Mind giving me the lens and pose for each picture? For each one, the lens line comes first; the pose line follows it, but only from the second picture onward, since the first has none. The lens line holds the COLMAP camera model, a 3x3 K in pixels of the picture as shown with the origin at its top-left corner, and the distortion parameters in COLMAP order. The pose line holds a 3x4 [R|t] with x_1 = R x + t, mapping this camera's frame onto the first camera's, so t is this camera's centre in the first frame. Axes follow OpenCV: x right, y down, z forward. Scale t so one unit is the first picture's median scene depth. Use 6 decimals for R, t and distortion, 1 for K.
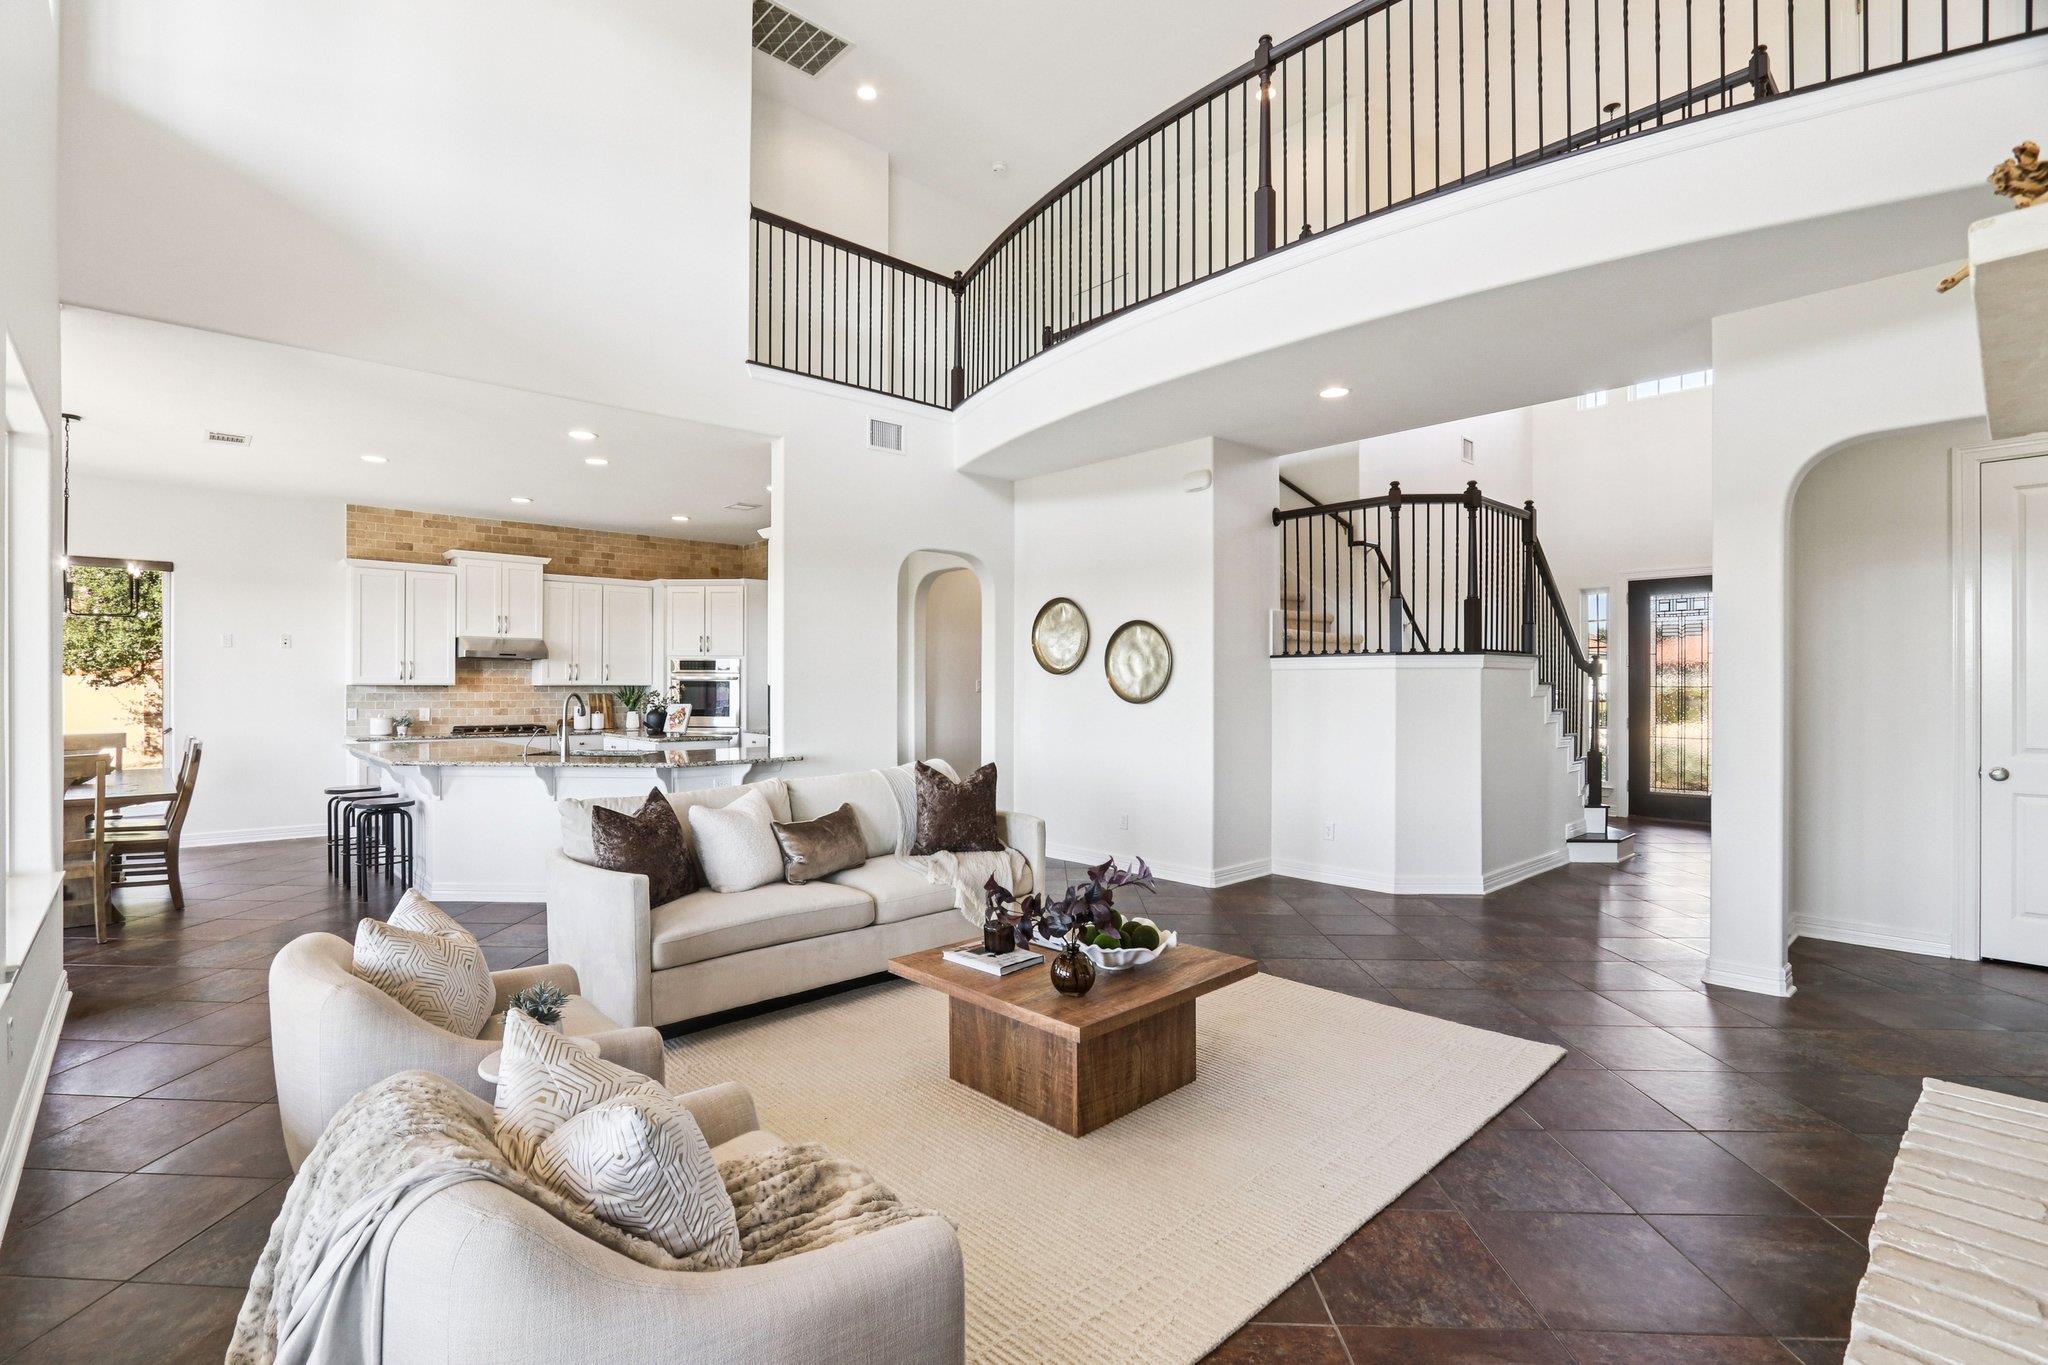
lens RADIAL K [[942.9, 0, 990.2], [0, 942.9, 681.9], [0, 0, 1]] dist [-0.022208, 0.000026]
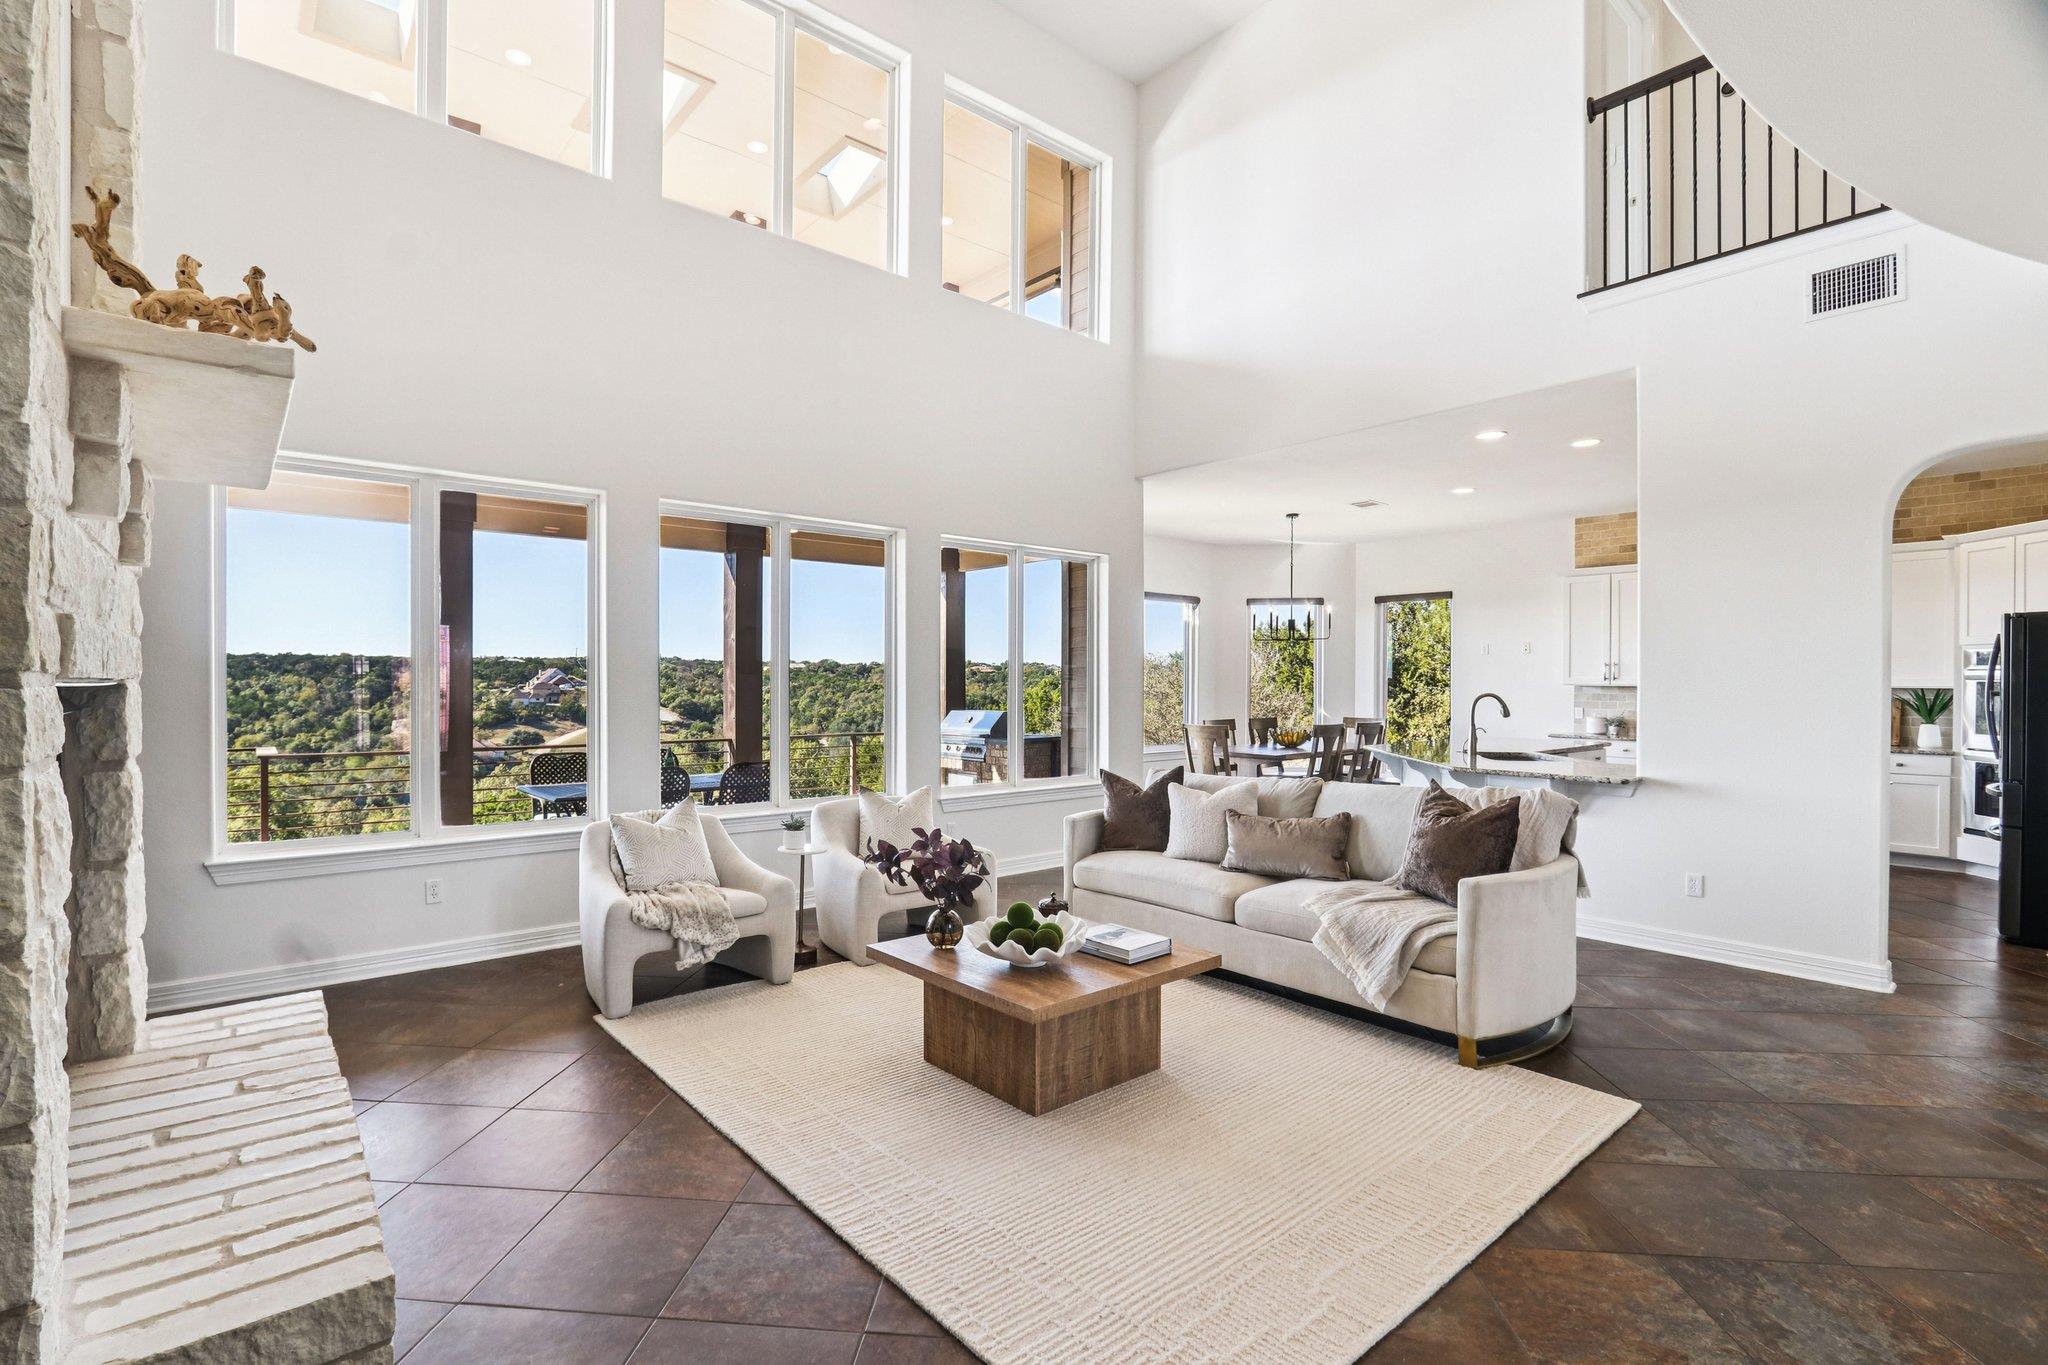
lens RADIAL K [[942.9, 0, 990.2], [0, 942.9, 681.9], [0, 0, 1]] dist [-0.022208, 0.000026]
pose [[-0.046215, -0.001469, -0.998930, 0.521174], [-0.000162, 0.999999, -0.001463, 0.000706], [0.998932, 0.000094, -0.046215, 0.457954]]
